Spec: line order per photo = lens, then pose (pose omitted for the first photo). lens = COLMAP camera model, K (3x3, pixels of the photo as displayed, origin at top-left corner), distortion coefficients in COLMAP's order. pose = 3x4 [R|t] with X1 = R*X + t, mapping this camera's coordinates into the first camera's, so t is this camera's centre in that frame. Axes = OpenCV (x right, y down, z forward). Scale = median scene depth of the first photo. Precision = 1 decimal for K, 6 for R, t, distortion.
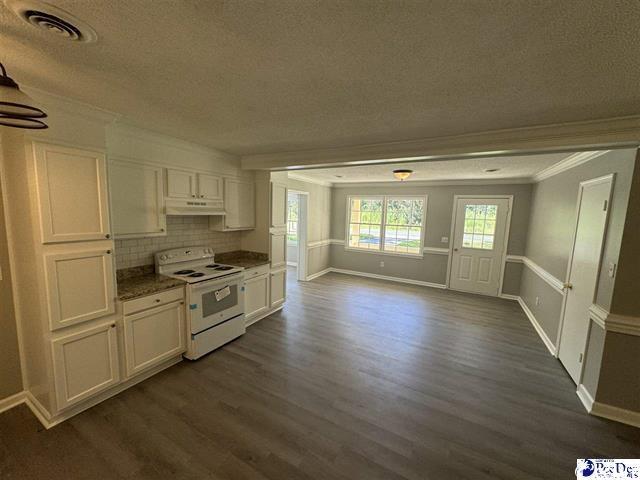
lens RADIAL K [[256.4, 0, 320.7], [0, 256.4, 240.2], [0, 0, 1]] dist [-0.001646, 0.000170]
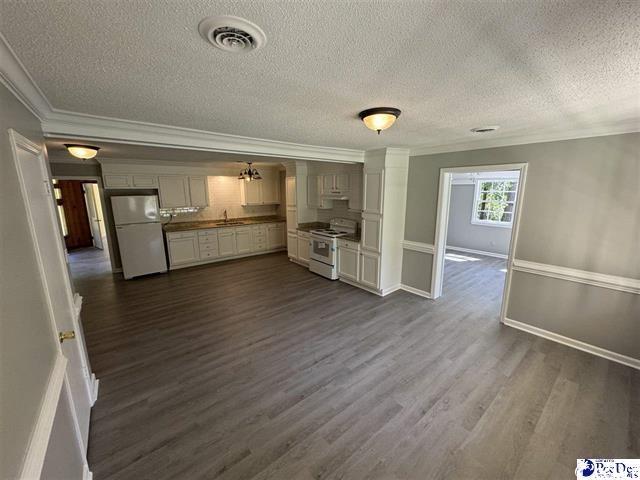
lens RADIAL K [[256.4, 0, 320.7], [0, 256.4, 240.2], [0, 0, 1]] dist [-0.001646, 0.000170]
pose [[-0.375238, 0.152655, -0.914272, 0.947335], [-0.117449, 0.970565, 0.210258, -0.148164], [0.919458, 0.186277, -0.346264, 1.269052]]
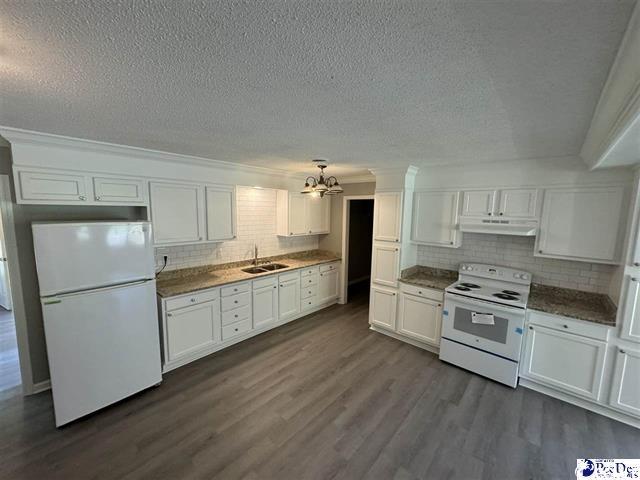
lens RADIAL K [[256.4, 0, 320.7], [0, 256.4, 240.2], [0, 0, 1]] dist [-0.001646, 0.000170]
pose [[-0.227180, 0.077773, -0.970742, 0.496278], [-0.141556, 0.983582, 0.111929, -0.071913], [0.963510, 0.162843, -0.212441, 0.474444]]
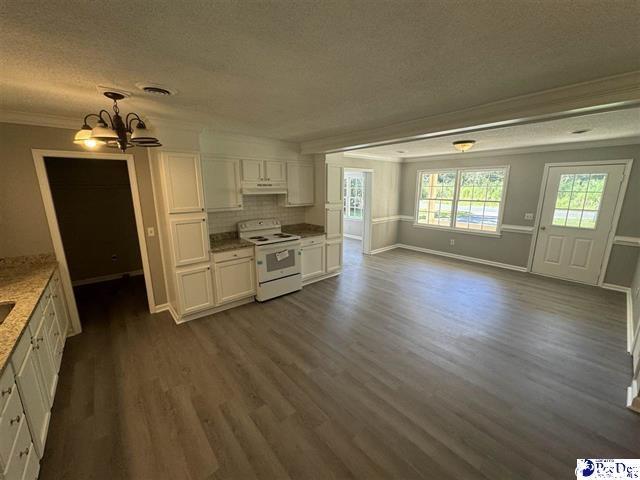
lens RADIAL K [[256.4, 0, 320.7], [0, 256.4, 240.2], [0, 0, 1]] dist [-0.001646, 0.000170]
pose [[0.936195, 0.040442, -0.349145, 0.195347], [-0.010080, 0.996039, 0.088343, 0.013354], [0.351335, -0.079187, 0.932895, -0.101079]]
